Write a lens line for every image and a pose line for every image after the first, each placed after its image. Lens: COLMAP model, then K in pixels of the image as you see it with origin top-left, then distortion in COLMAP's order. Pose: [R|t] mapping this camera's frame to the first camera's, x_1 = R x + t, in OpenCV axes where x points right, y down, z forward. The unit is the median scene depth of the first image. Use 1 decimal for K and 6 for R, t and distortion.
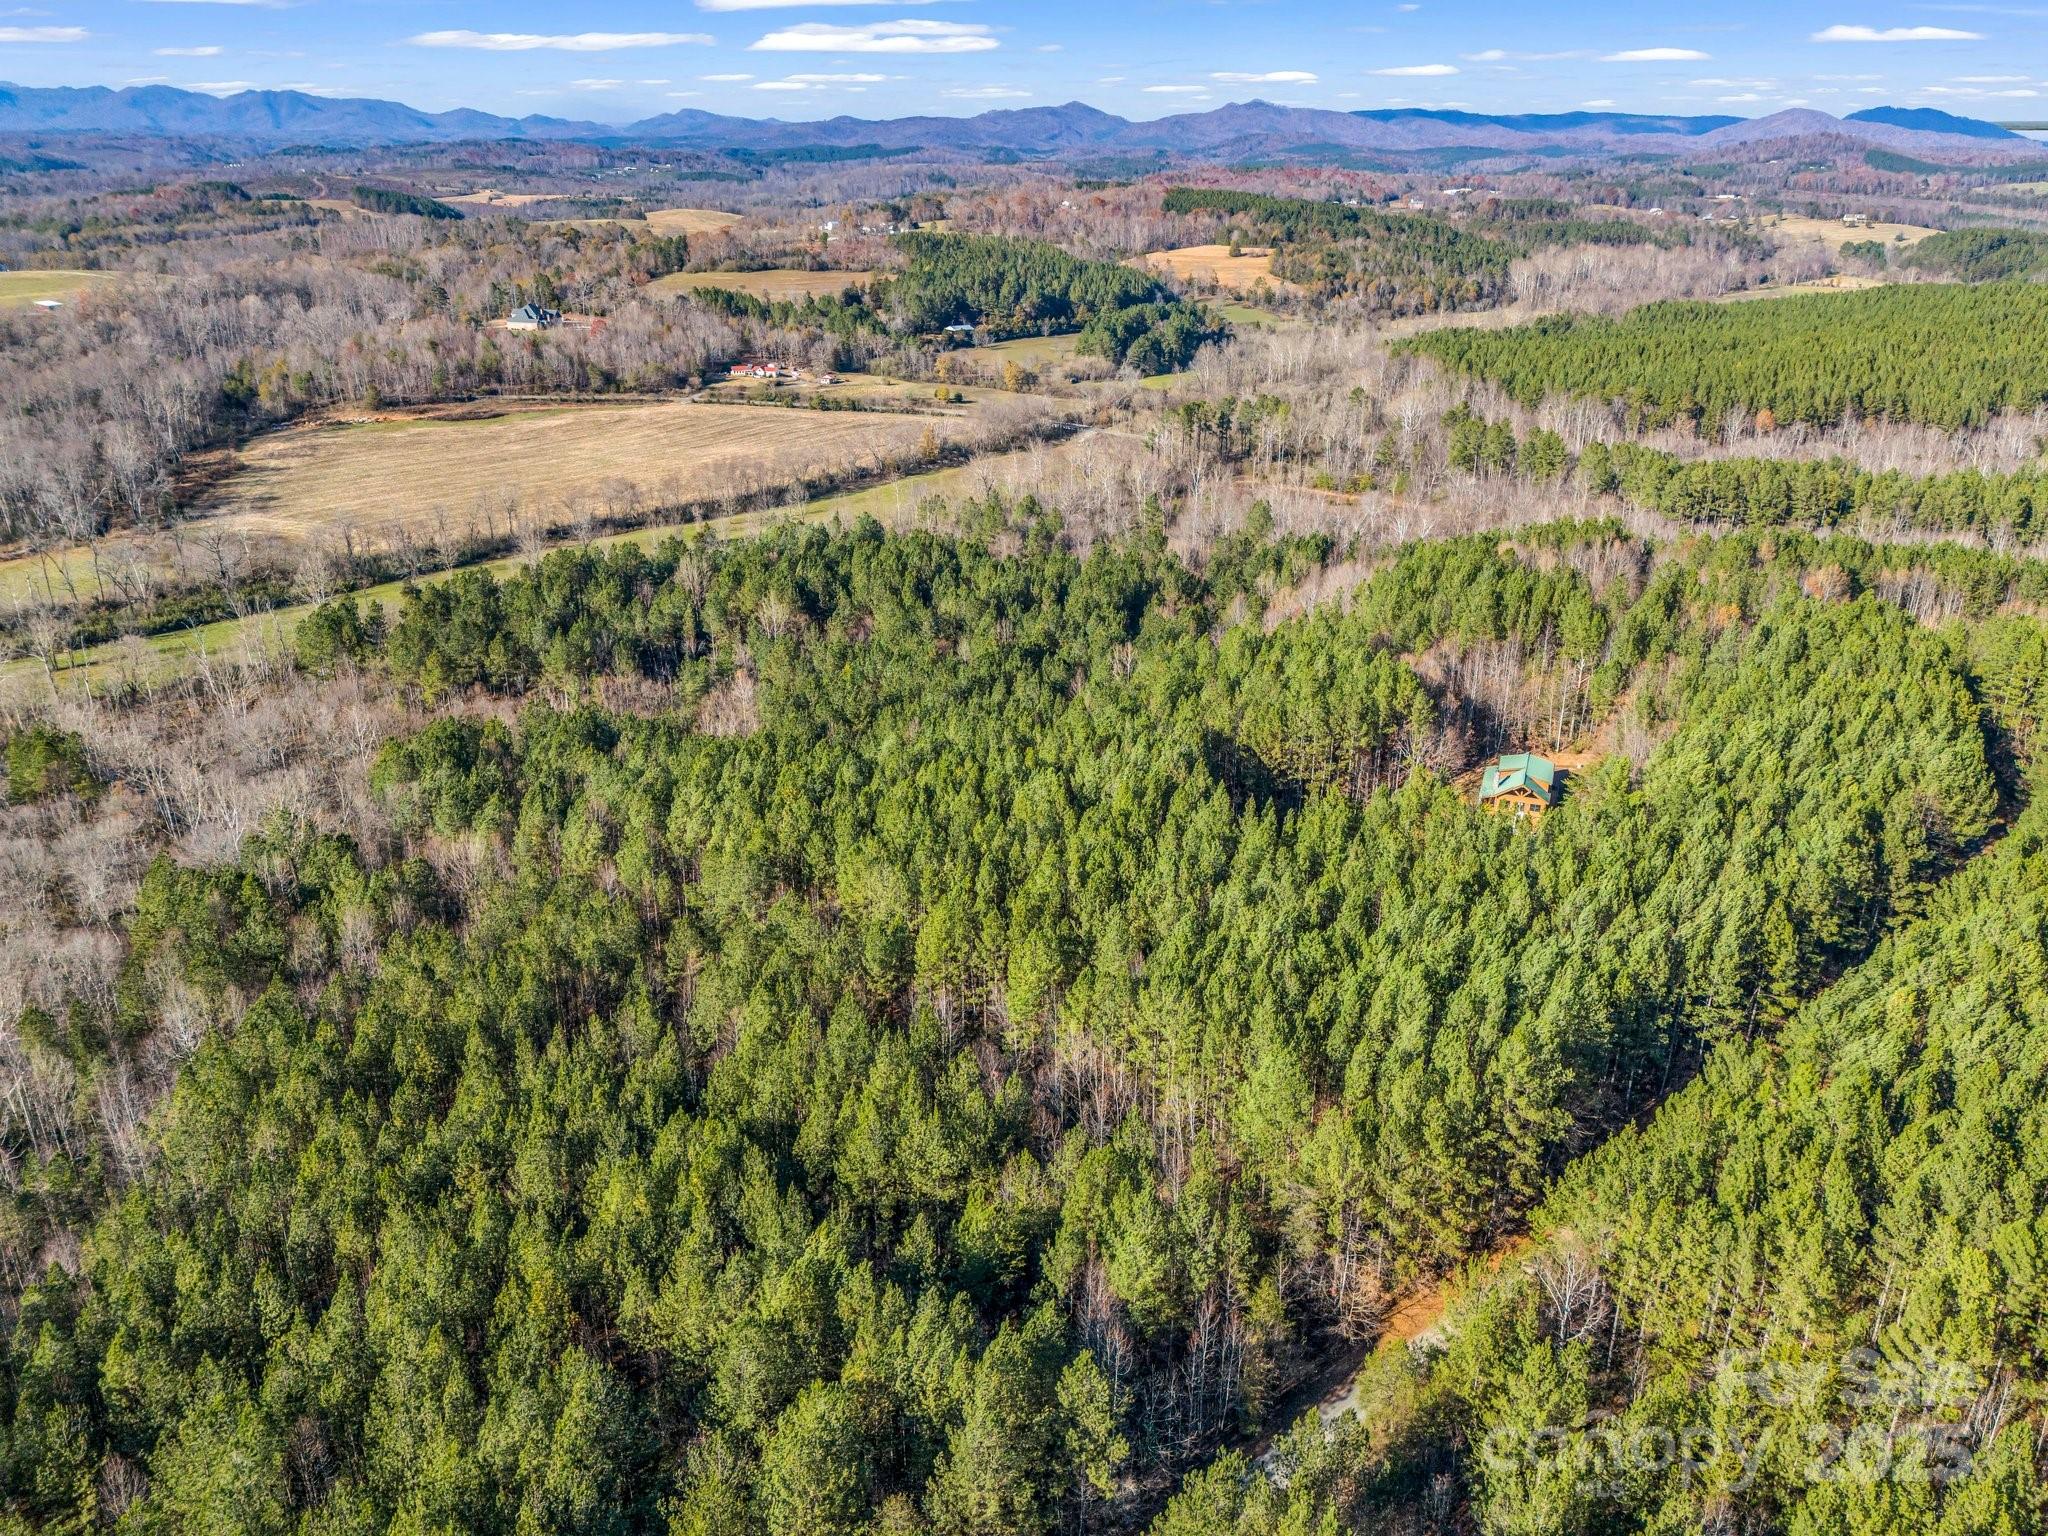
lens RADIAL K [[1527.5, 0, 1020.3], [0, 1527.5, 776.7], [0, 0, 1]] dist [0.071192, -0.056767]
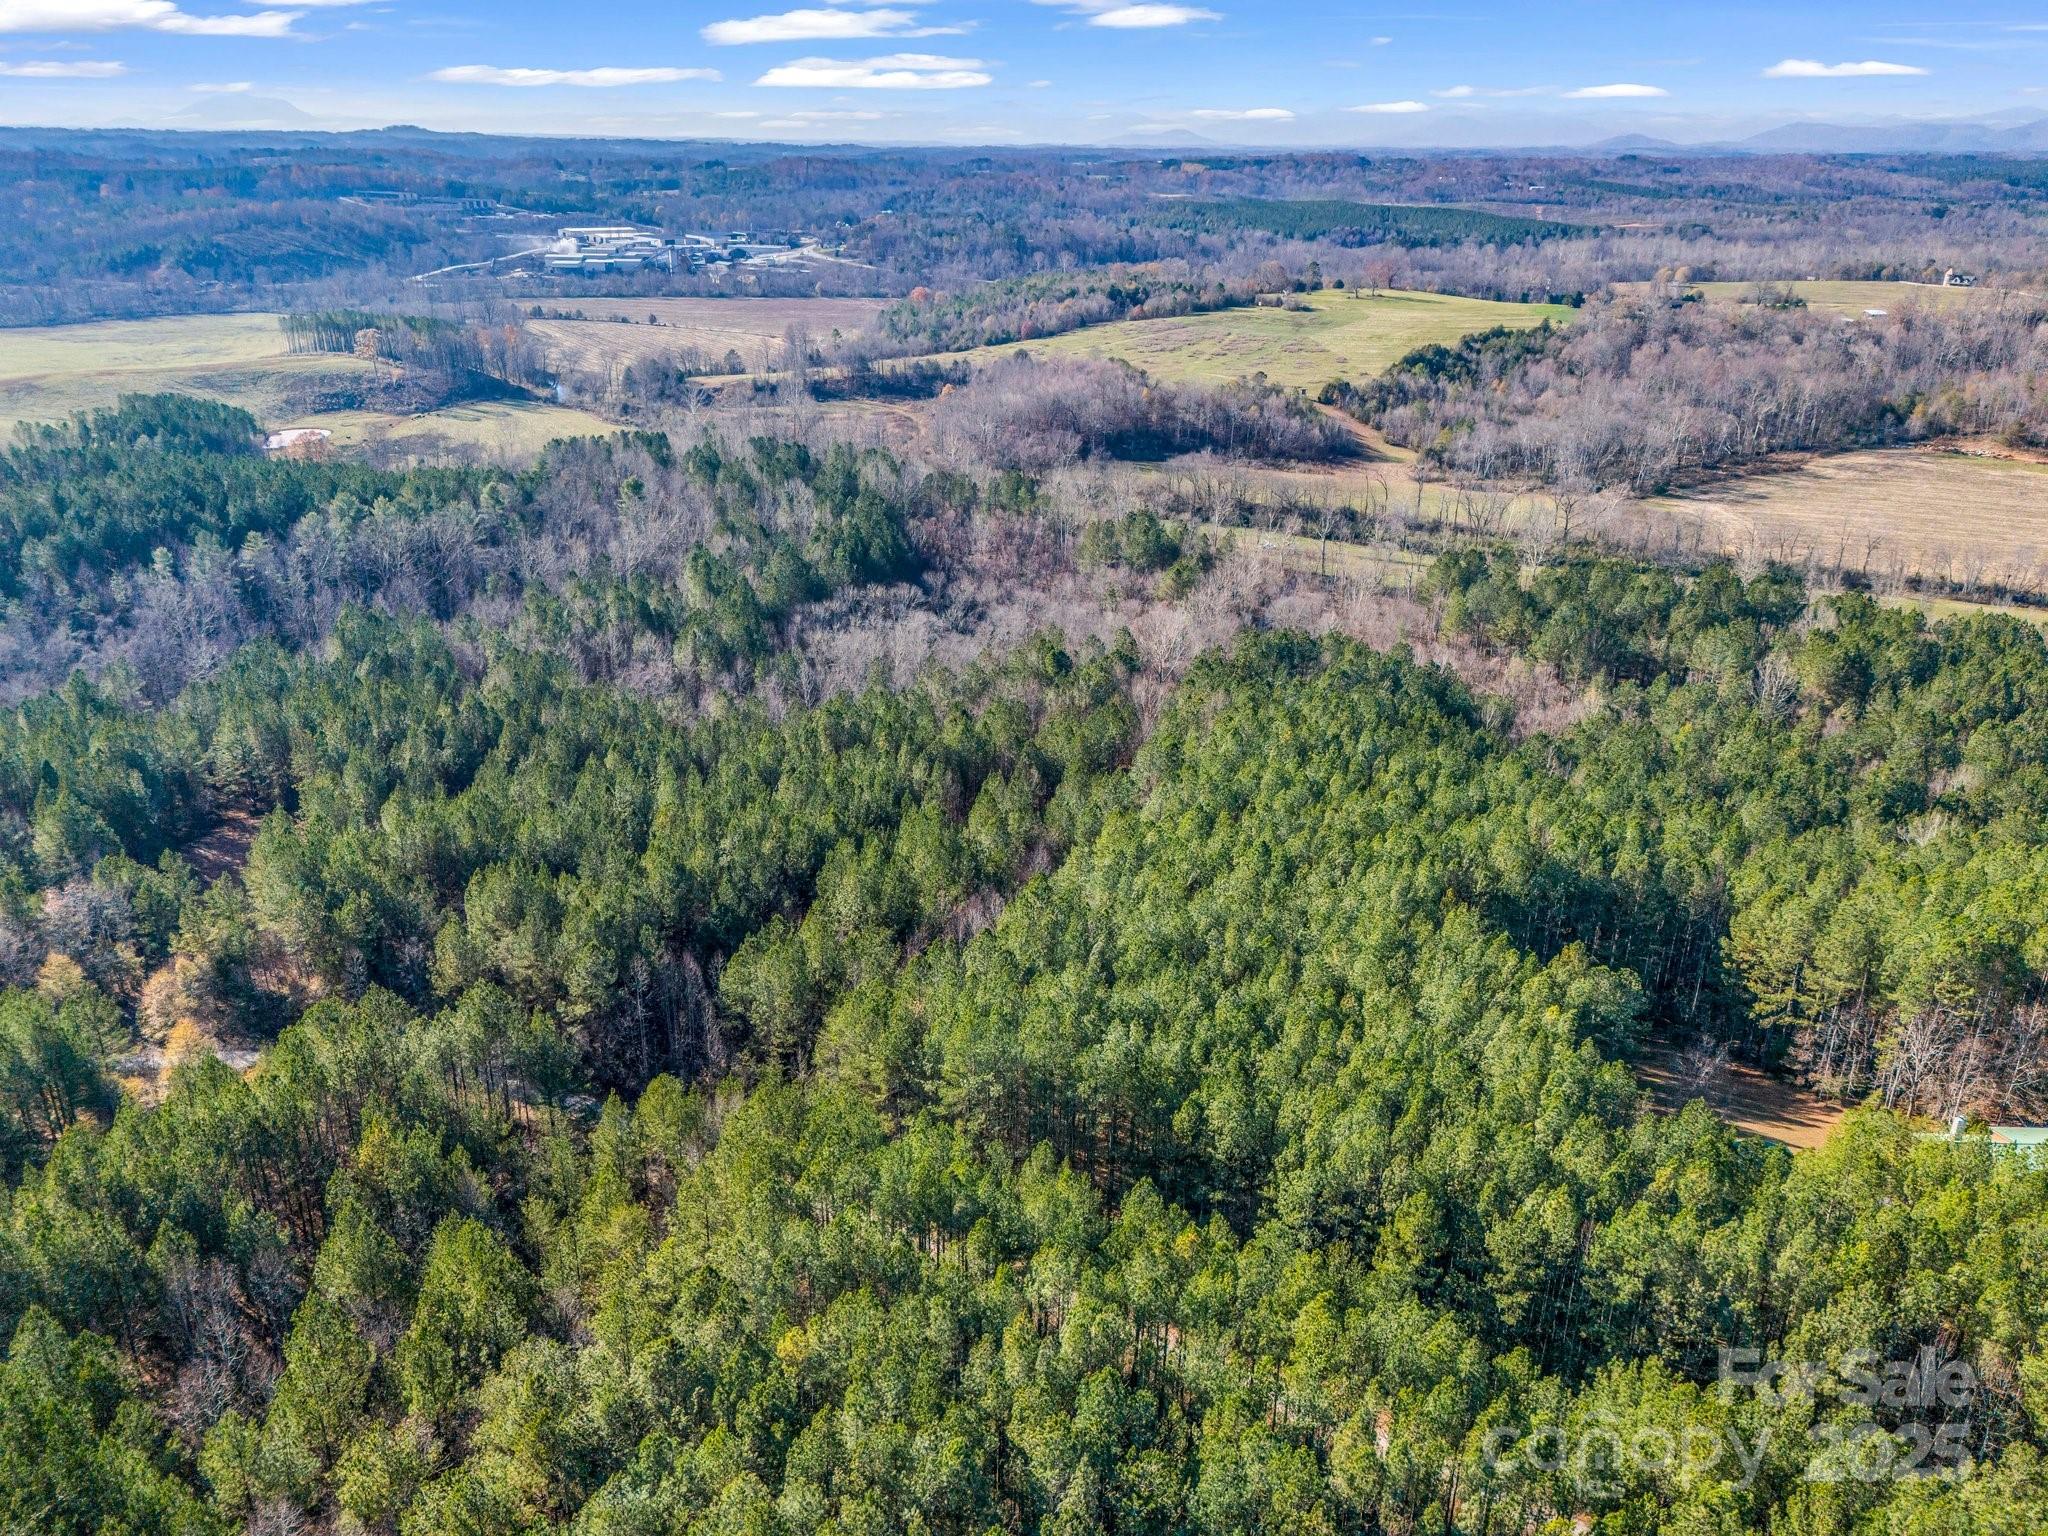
lens RADIAL K [[1527.5, 0, 1020.5], [0, 1527.5, 759.5], [0, 0, 1]] dist [0.071192, -0.056767]
pose [[0.336212, 0.353329, -0.872995, 0.456191], [-0.373392, 0.900999, 0.220860, -0.086735], [0.864604, 0.251714, 0.434856, 0.206672]]
